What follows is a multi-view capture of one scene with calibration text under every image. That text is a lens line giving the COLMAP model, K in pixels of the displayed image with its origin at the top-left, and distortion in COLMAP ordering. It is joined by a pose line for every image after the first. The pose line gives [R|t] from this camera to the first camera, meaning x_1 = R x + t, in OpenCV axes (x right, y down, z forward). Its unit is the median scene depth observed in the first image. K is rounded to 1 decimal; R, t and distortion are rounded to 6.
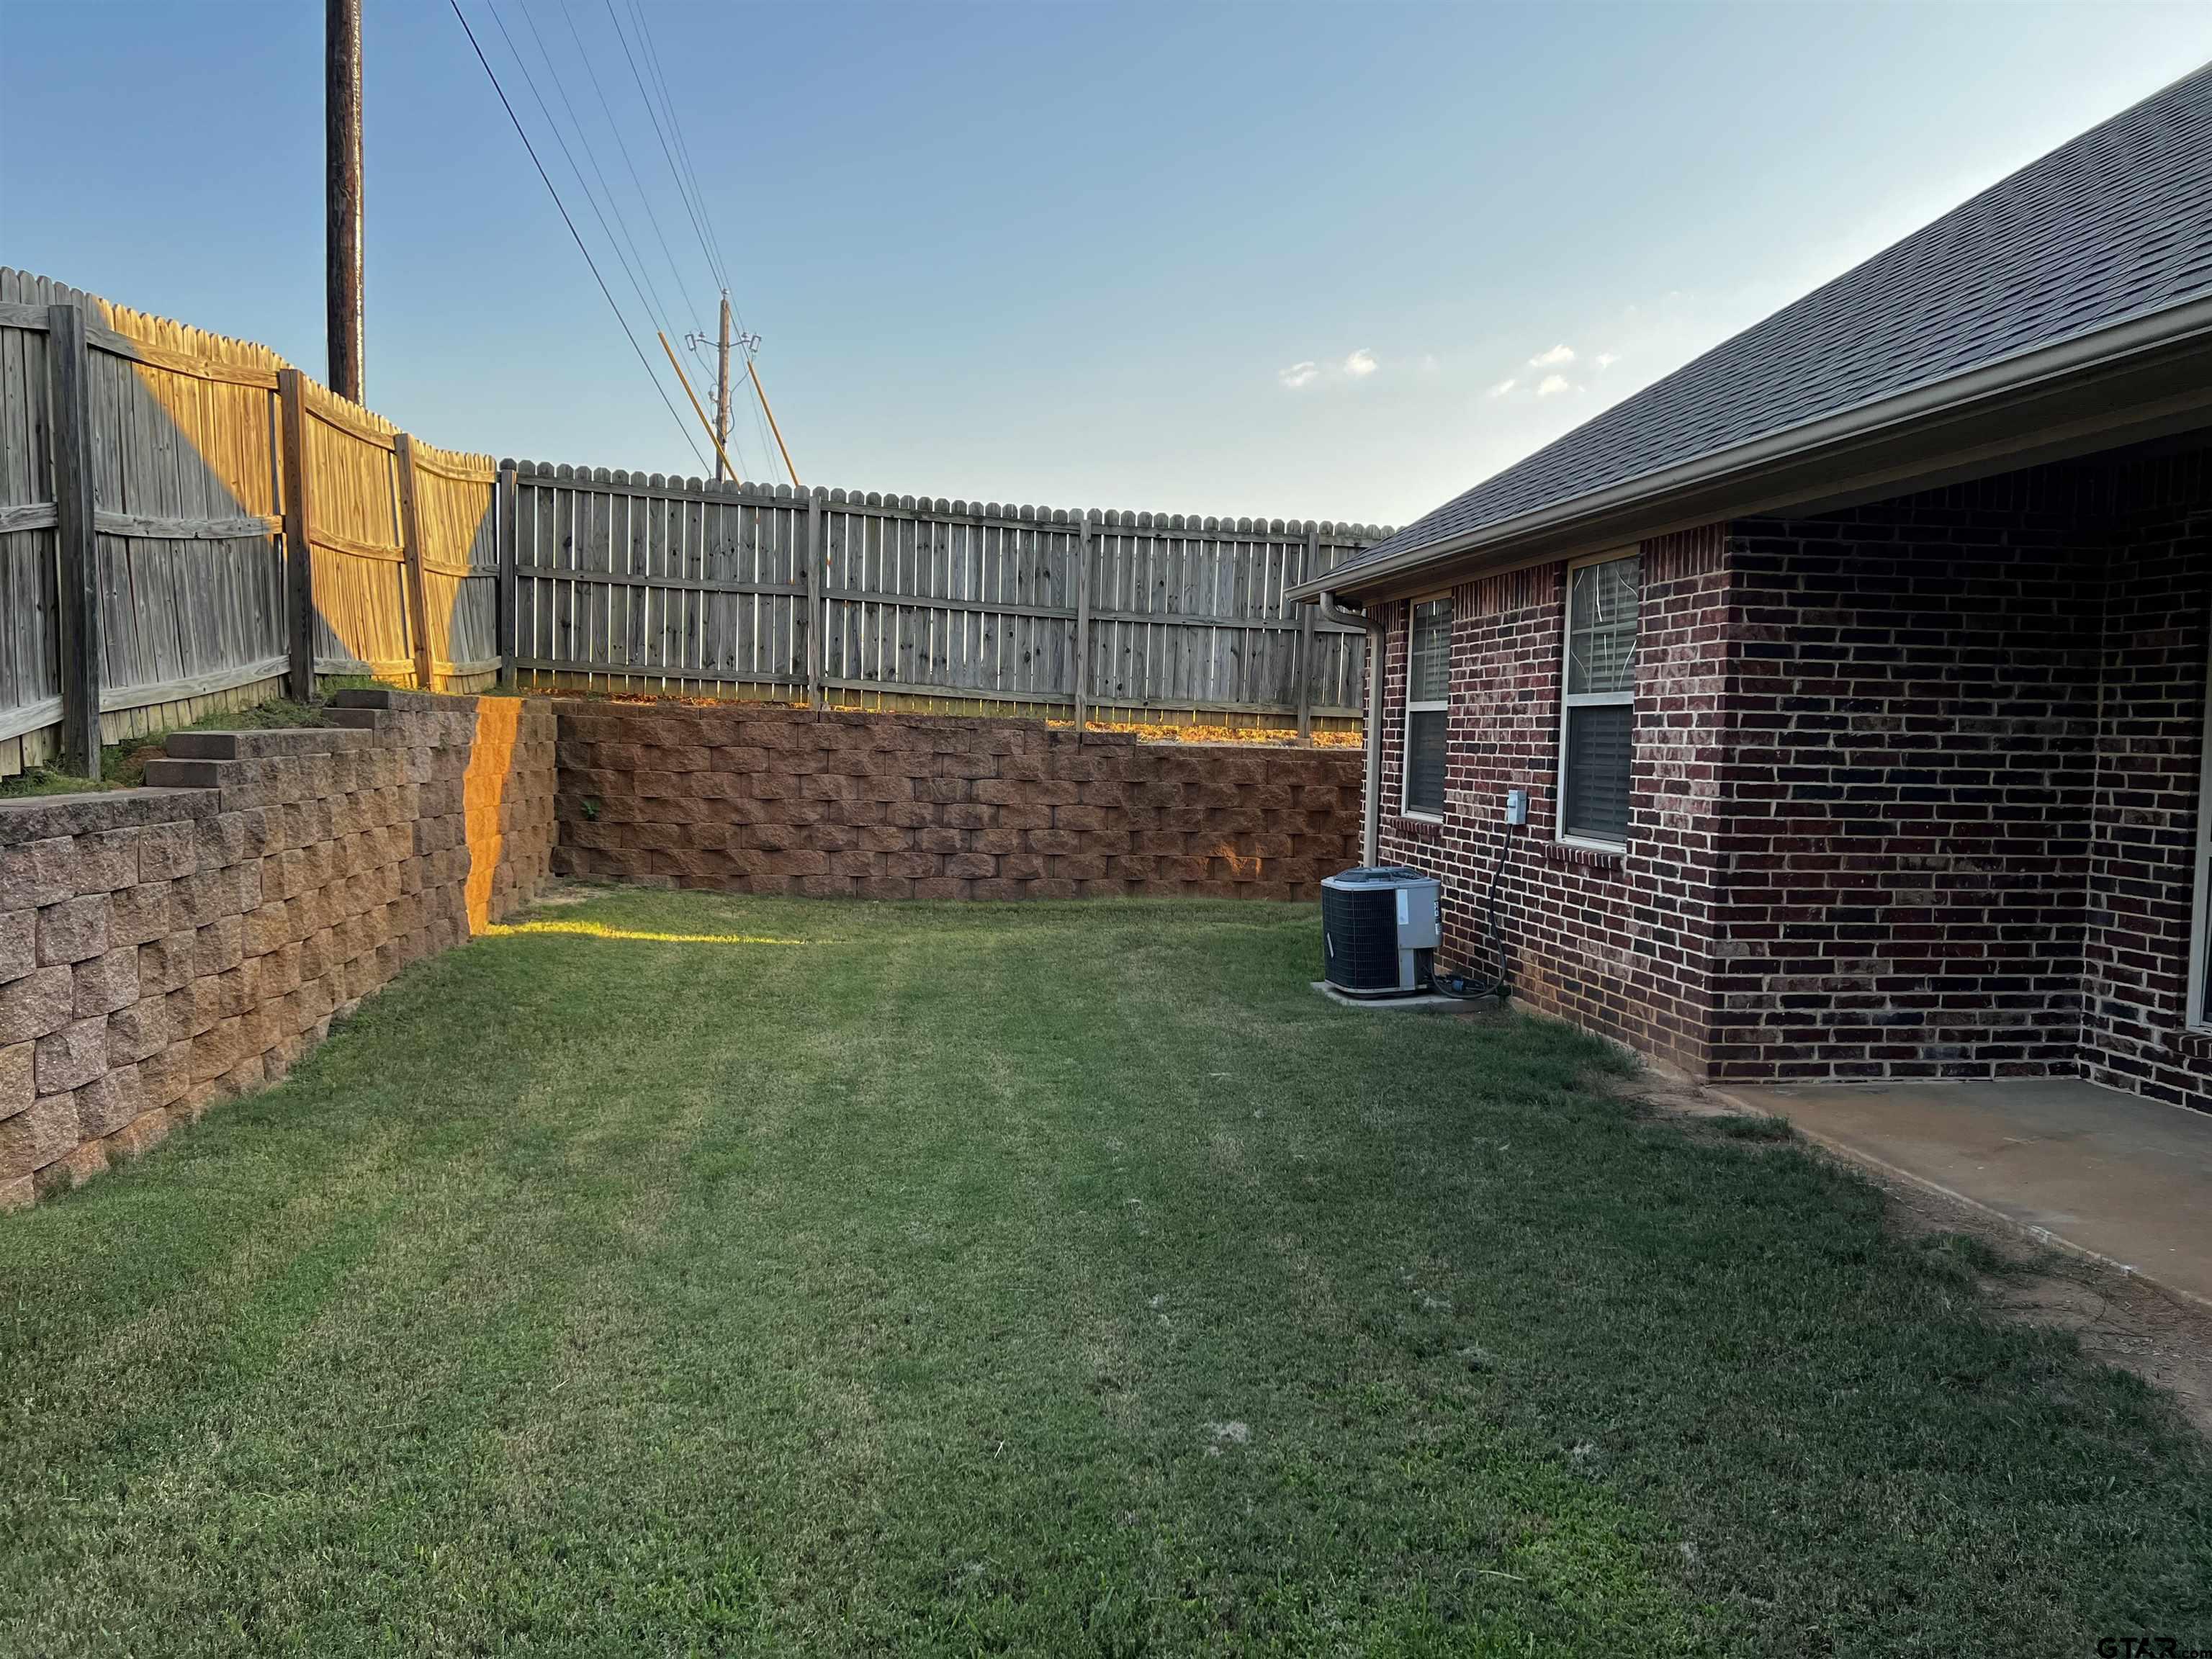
lens RADIAL K [[1656.6, 0, 1090.8], [0, 1656.6, 841.5], [0, 0, 1]] dist [0.060457, -0.069147]
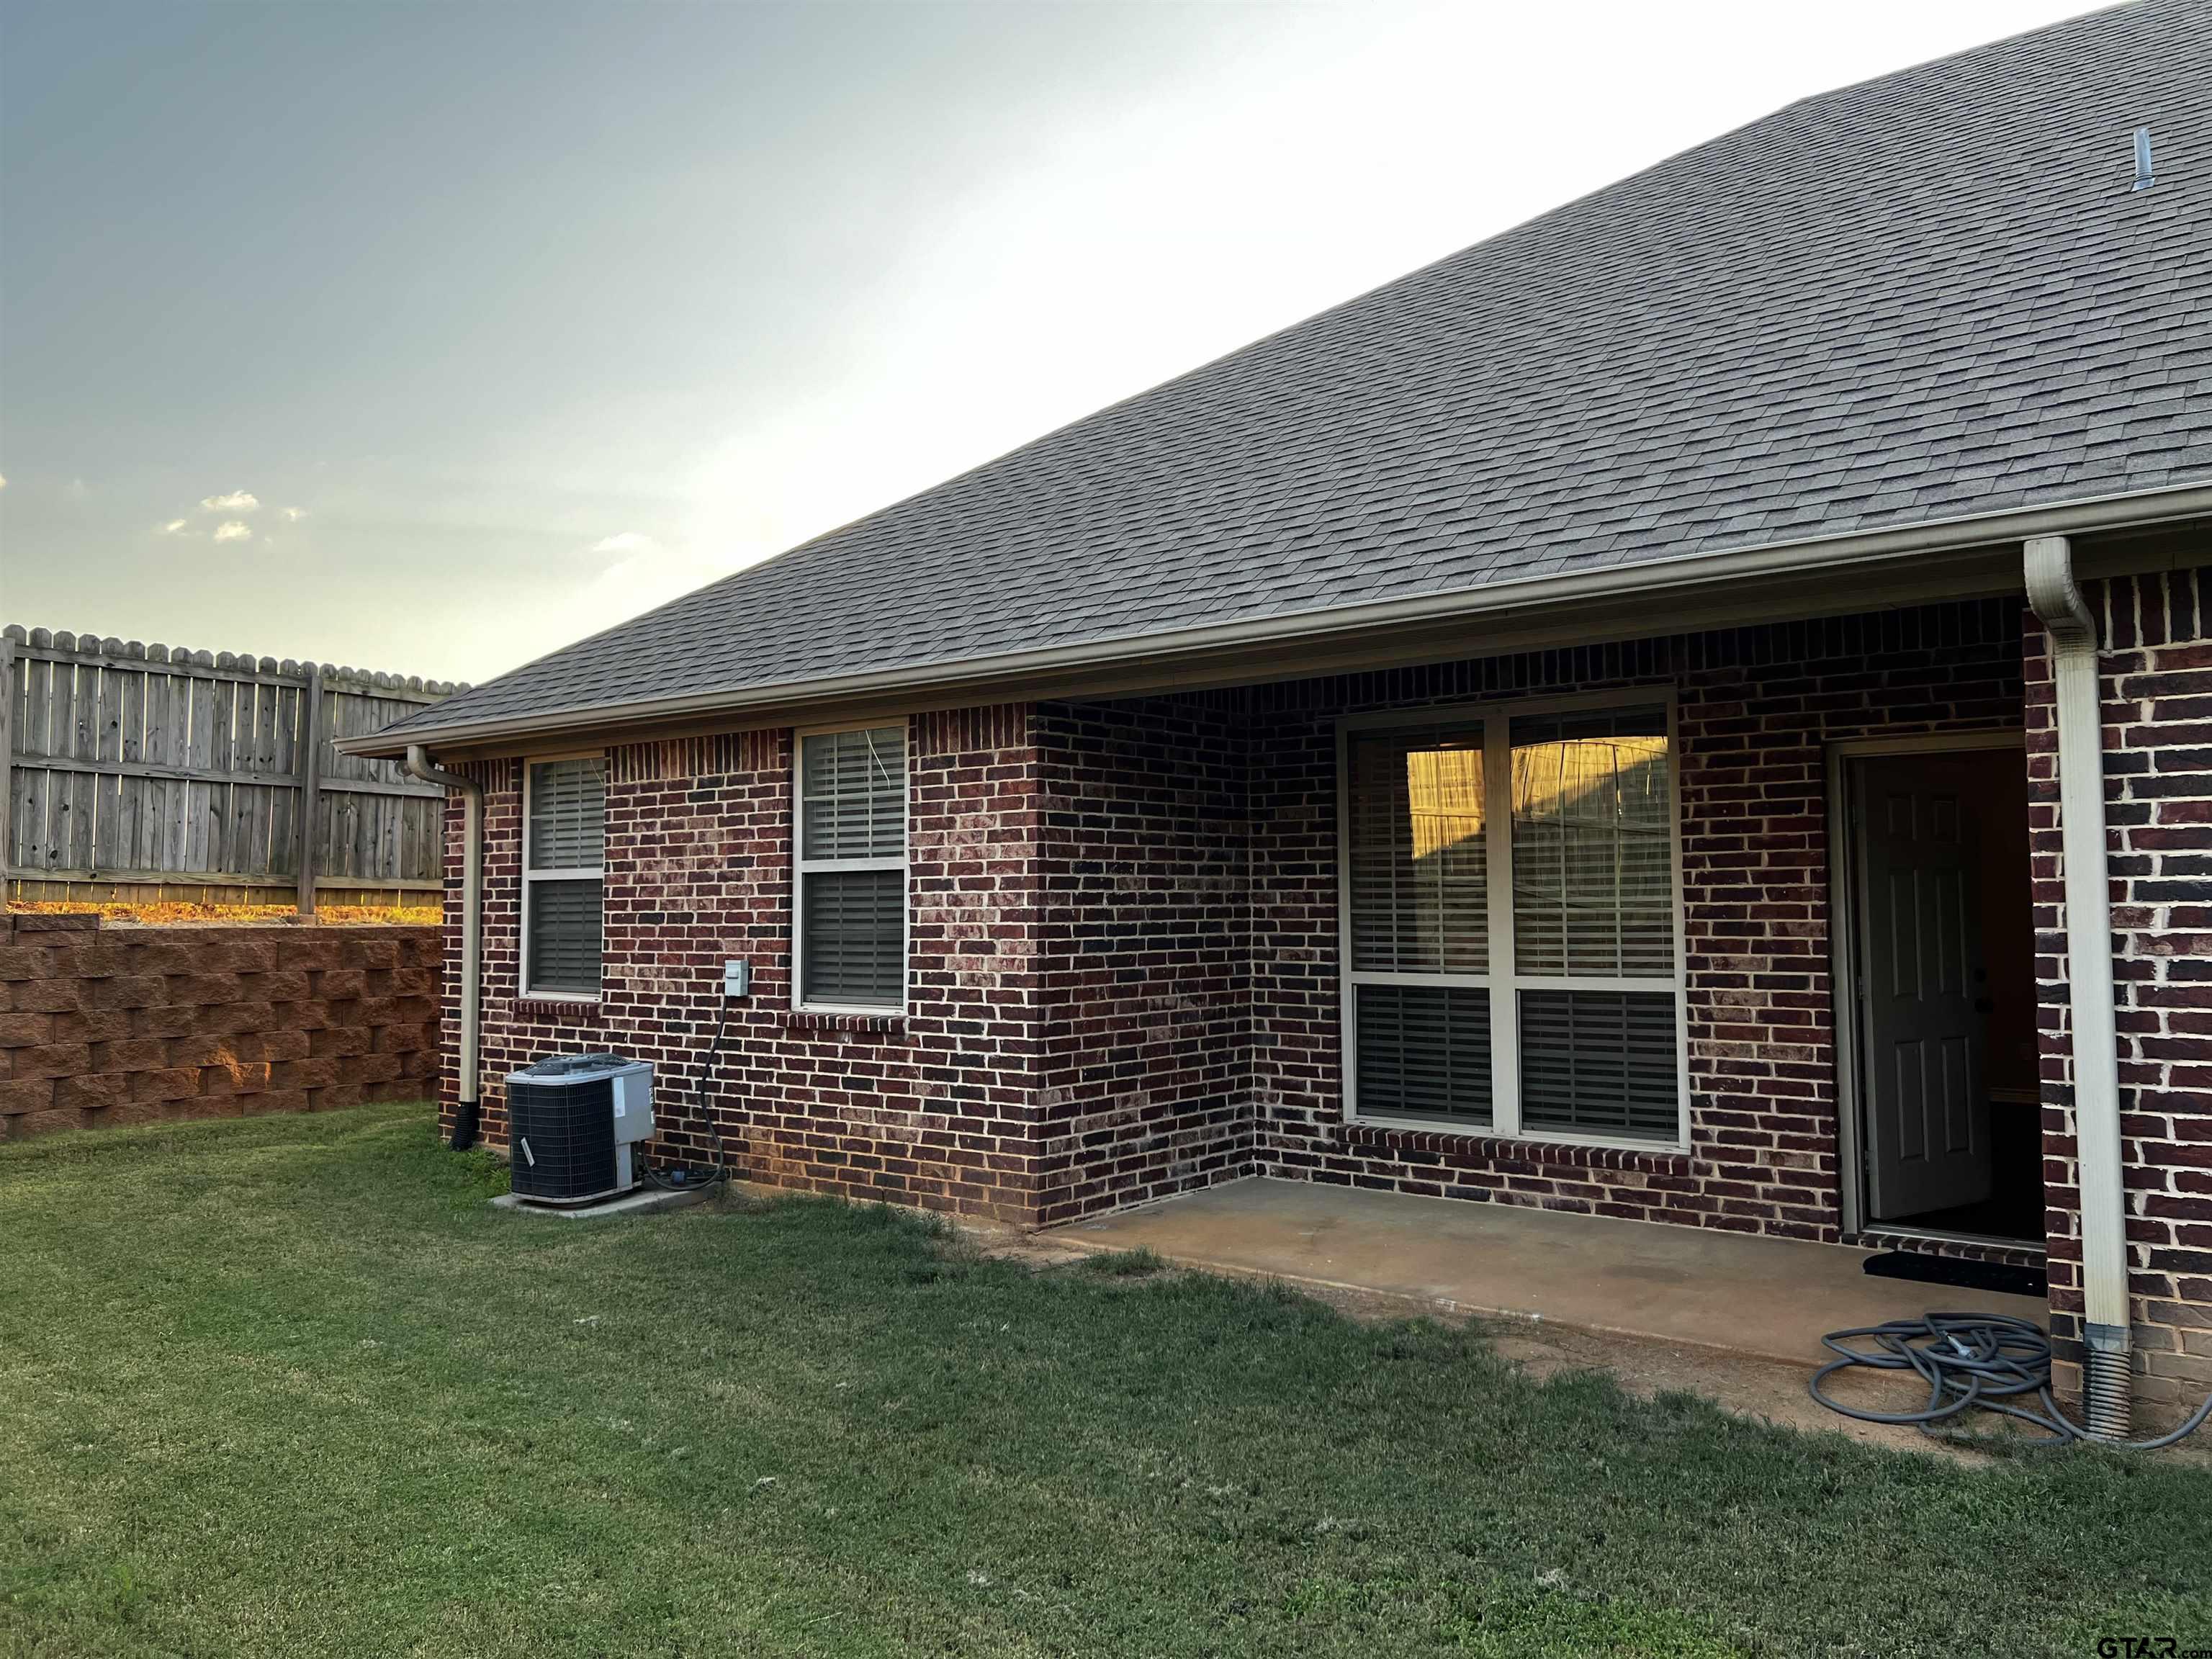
lens RADIAL K [[1656.6, 0, 1138.2], [0, 1656.6, 773.8], [0, 0, 1]] dist [0.060457, -0.069147]
pose [[0.719105, 0.028528, 0.694316, -0.300120], [0.068136, 0.991448, -0.111306, -0.017516], [-0.691553, 0.127349, 0.711011, 0.170637]]
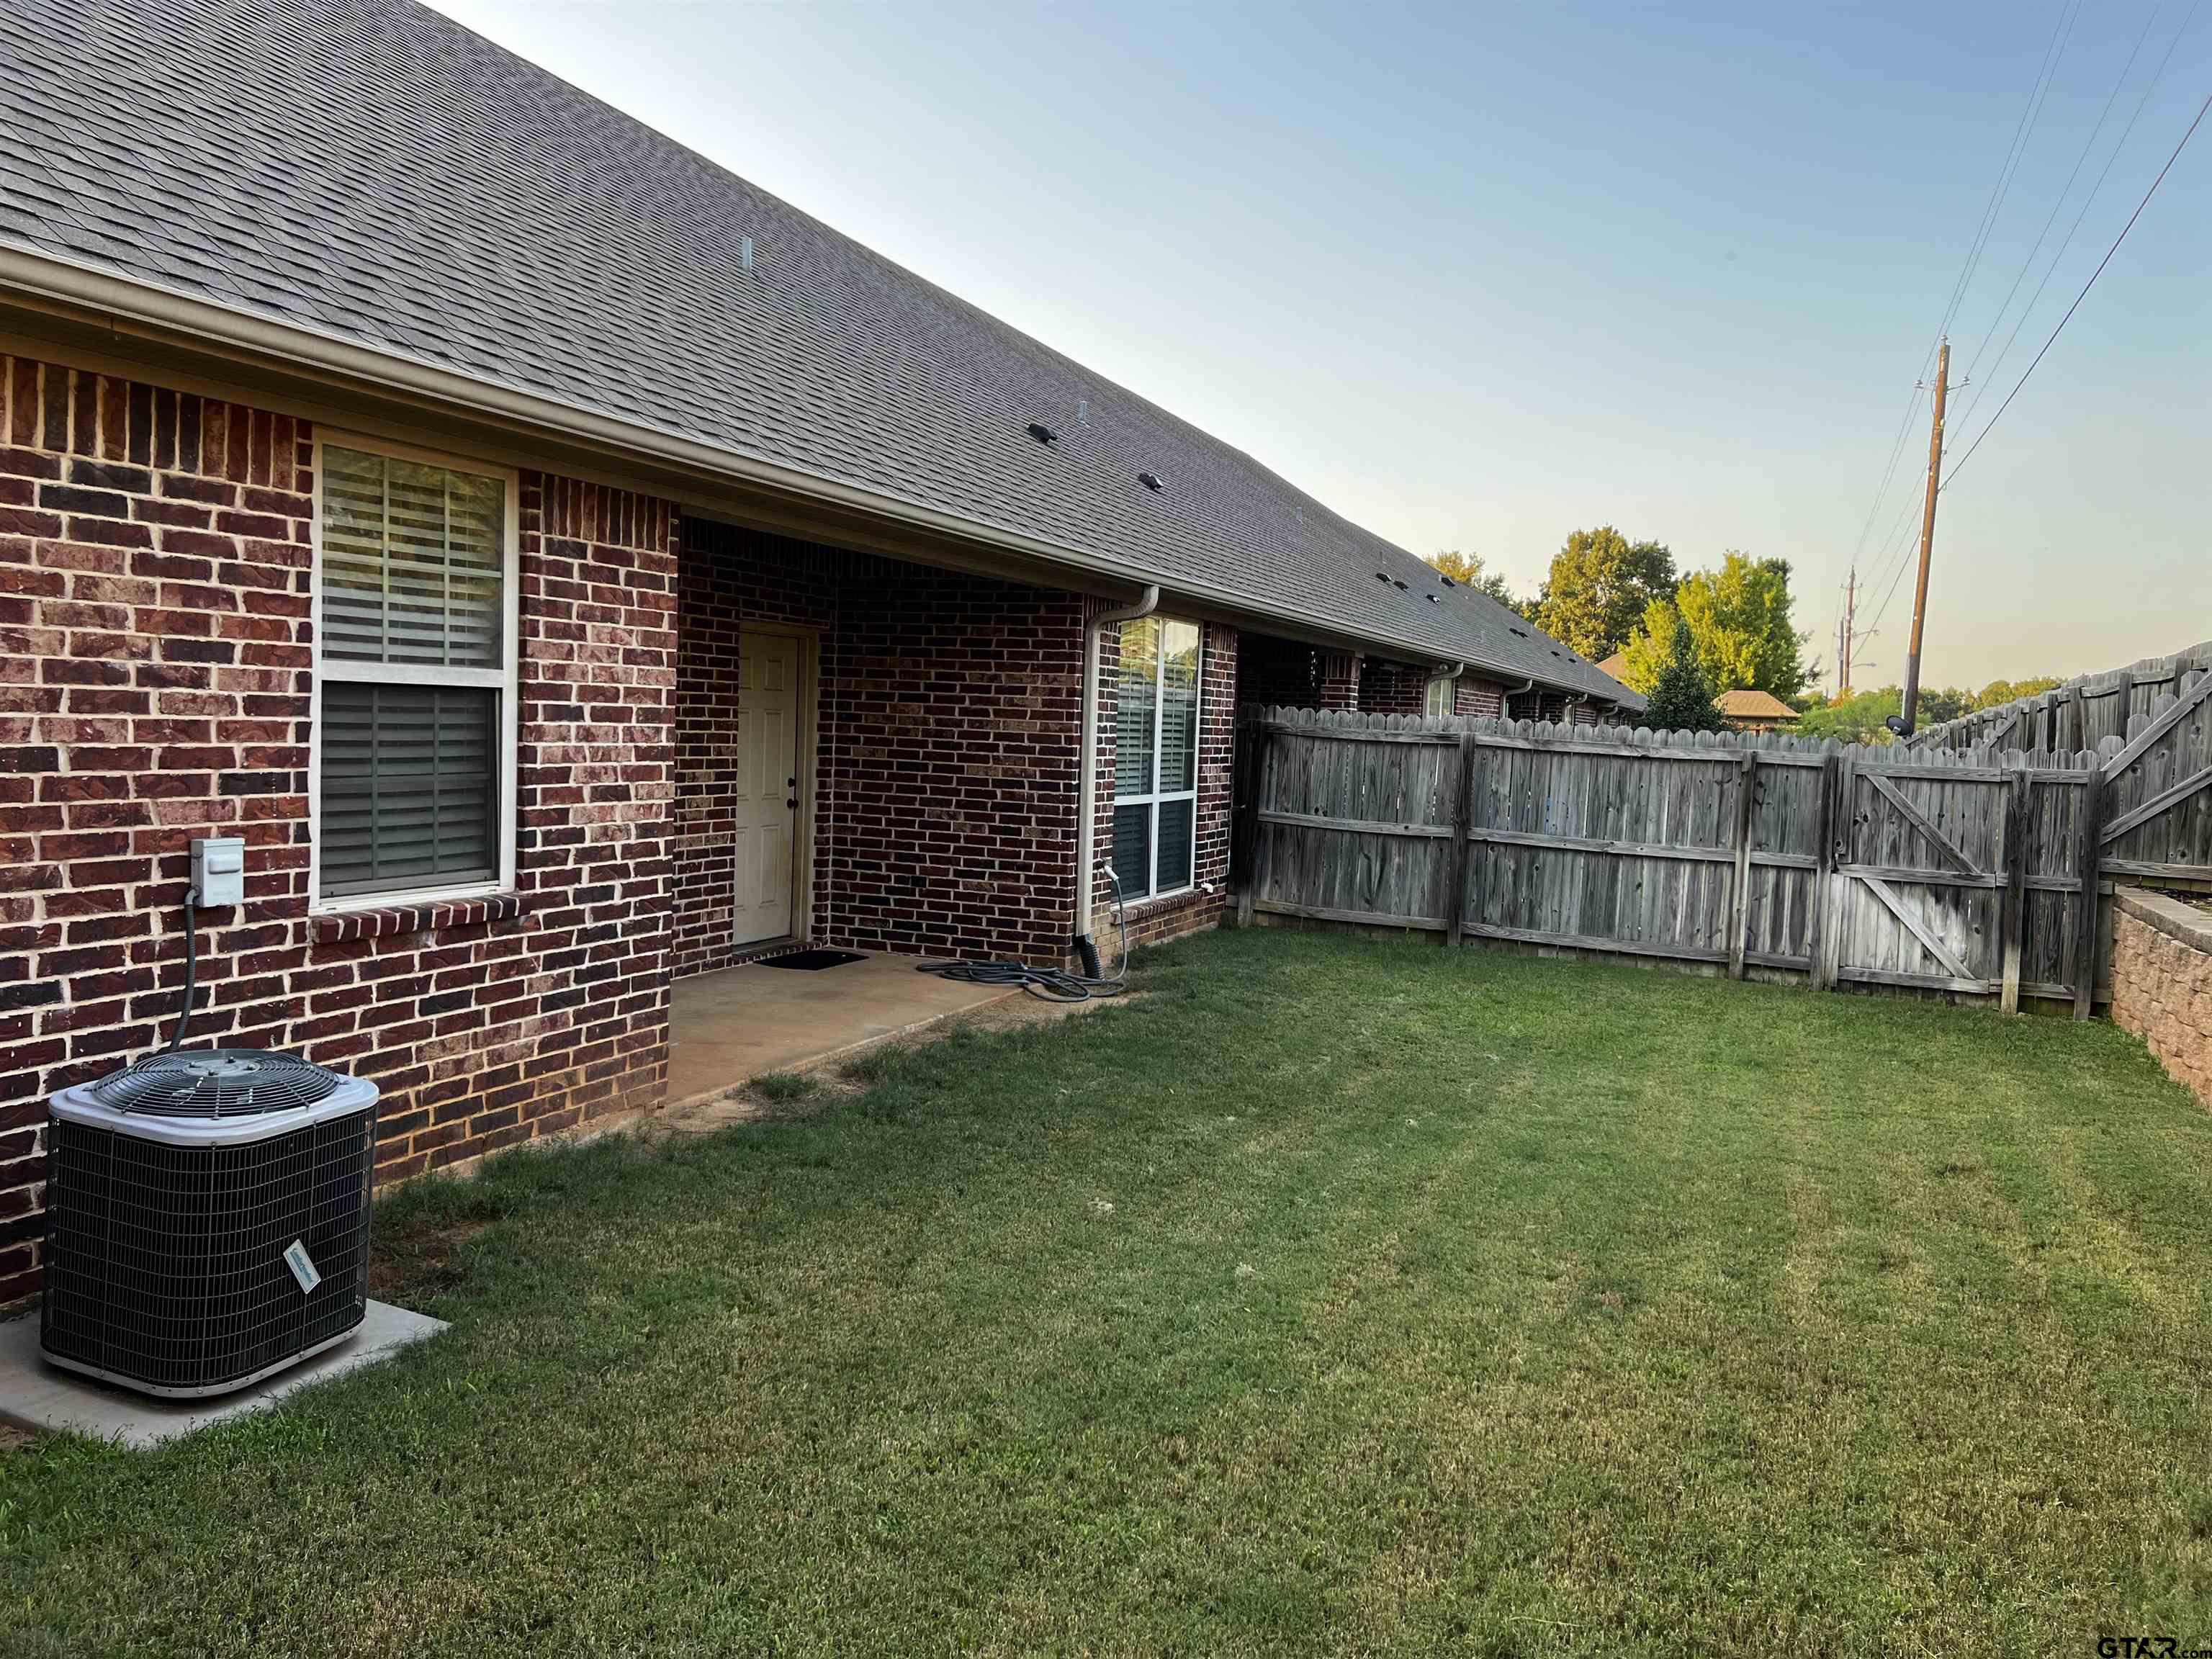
lens RADIAL K [[1656.6, 0, 1105.3], [0, 1656.6, 817.1], [0, 0, 1]] dist [0.060457, -0.069147]
pose [[-0.863944, -0.080677, 0.497083, -0.280980], [-0.021026, 0.992002, 0.124460, -0.129023], [-0.503149, 0.097075, -0.858730, 1.577989]]
